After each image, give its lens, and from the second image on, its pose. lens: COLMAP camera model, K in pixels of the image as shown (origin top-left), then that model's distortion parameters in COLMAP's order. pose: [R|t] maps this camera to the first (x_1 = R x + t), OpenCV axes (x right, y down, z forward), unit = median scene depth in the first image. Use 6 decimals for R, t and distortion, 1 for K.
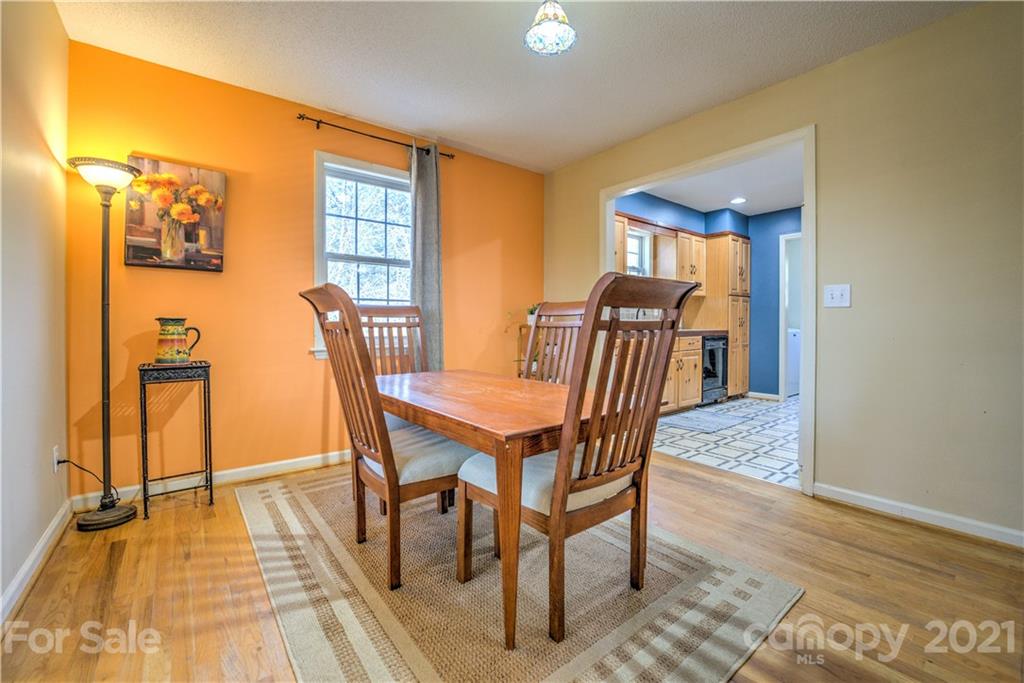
lens RADIAL K [[432.5, 0, 526.2], [0, 432.5, 327.6], [0, 0, 1]] dist [-0.030622, 0.000177]
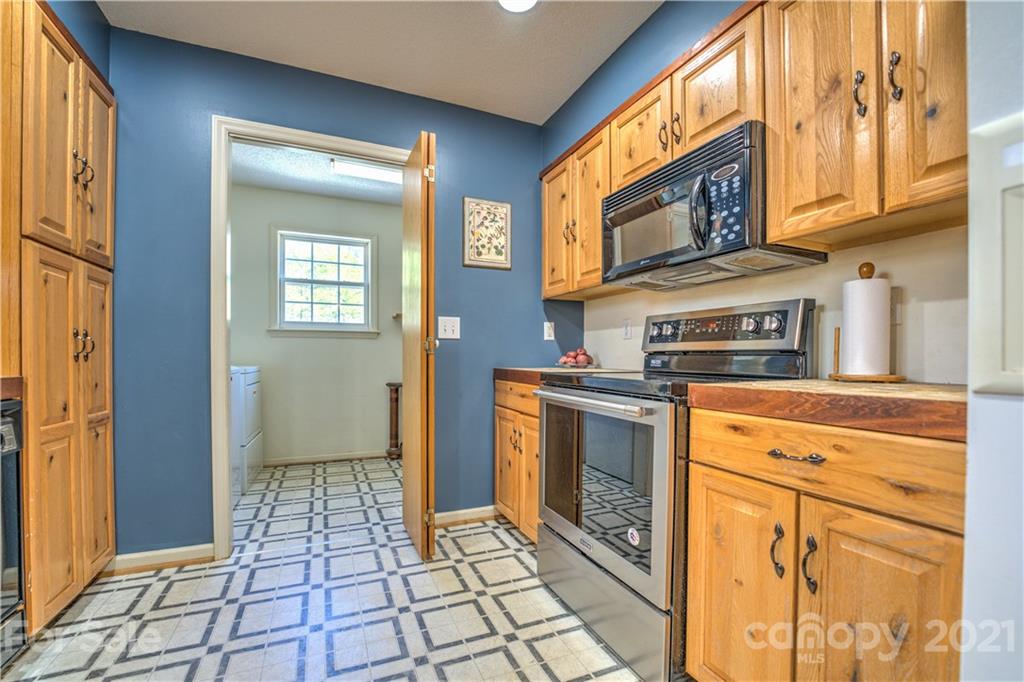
lens RADIAL K [[433.4, 0, 512.3], [0, 433.4, 364.6], [0, 0, 1]] dist [-0.026958, 0.000366]
pose [[0.281526, -0.017090, 0.959402, 0.610969], [0.003423, 0.999853, 0.016806, -0.007089], [-0.959548, -0.001447, 0.281543, 1.267138]]
